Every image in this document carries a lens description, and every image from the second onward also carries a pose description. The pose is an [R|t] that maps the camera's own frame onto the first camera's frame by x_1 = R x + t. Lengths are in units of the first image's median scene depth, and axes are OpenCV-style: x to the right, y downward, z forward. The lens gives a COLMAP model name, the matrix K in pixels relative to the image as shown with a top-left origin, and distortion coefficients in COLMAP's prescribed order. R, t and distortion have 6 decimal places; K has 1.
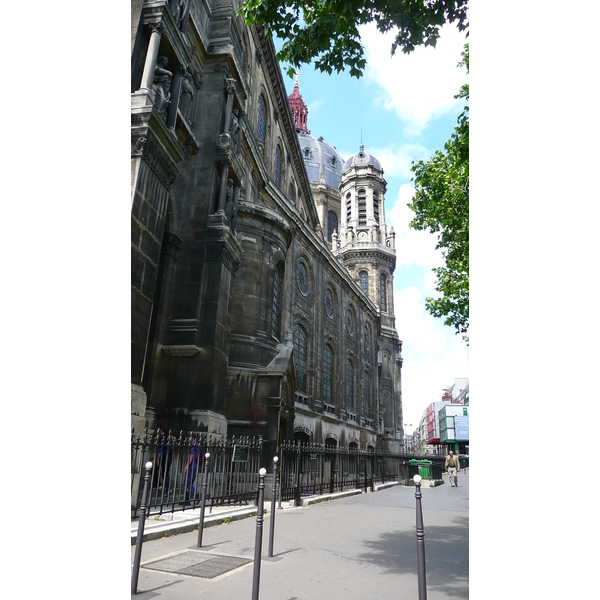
lens RADIAL K [[481.5, 0, 300.8], [0, 481.5, 299.4], [0, 0, 1]] dist [-0.020294, 0.011624]
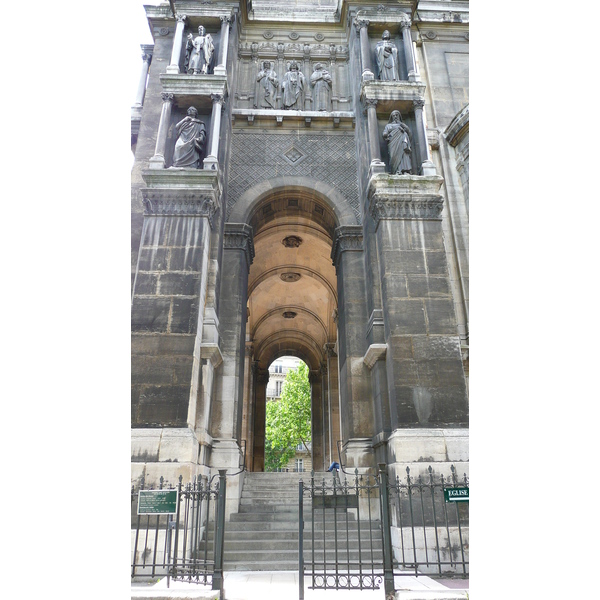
lens RADIAL K [[481.5, 0, 304.2], [0, 481.5, 300.3], [0, 0, 1]] dist [-0.020294, 0.011624]
pose [[0.216440, -0.421624, -0.880561, 0.346649], [0.343154, 0.877244, -0.335690, 0.198059], [0.914002, -0.229511, 0.334553, 0.542145]]
